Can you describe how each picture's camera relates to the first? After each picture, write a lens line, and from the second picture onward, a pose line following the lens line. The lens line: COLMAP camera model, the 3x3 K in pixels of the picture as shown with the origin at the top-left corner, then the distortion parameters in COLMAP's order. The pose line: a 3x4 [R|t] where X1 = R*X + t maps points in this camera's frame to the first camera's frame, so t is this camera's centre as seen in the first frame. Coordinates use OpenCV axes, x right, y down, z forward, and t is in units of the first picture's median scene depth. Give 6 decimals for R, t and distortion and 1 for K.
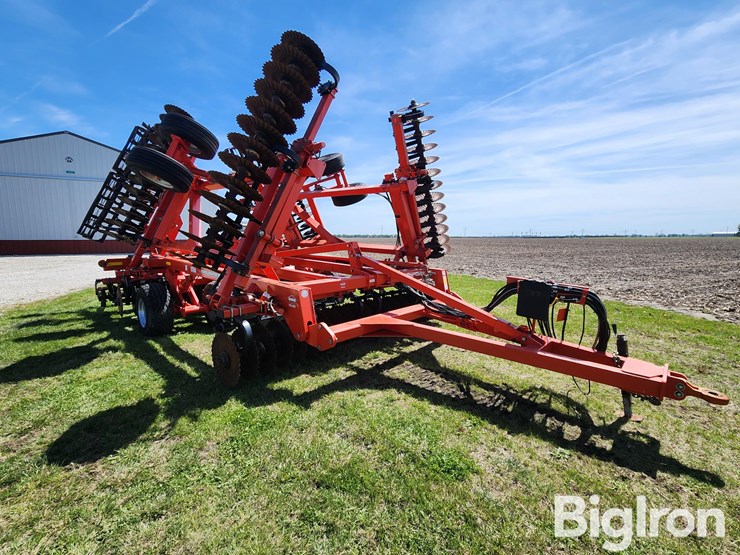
lens RADIAL K [[371.9, 0, 373.3], [0, 371.9, 271.7], [0, 0, 1]] dist [-0.002385, 0.002400]
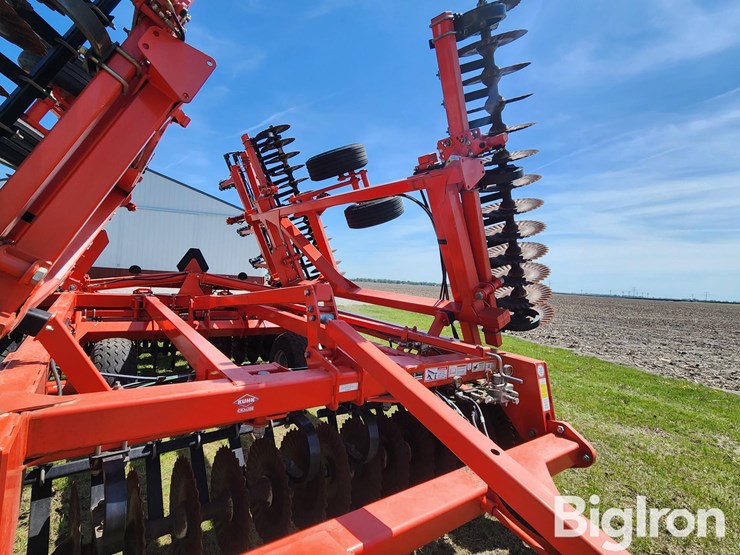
lens RADIAL K [[371.9, 0, 373.3], [0, 371.9, 271.7], [0, 0, 1]] dist [-0.002385, 0.002400]
pose [[0.980227, 0.054631, -0.190184, 0.069090], [-0.078254, 0.989805, -0.119004, -0.040087], [0.181744, 0.131534, 0.974509, 0.484777]]
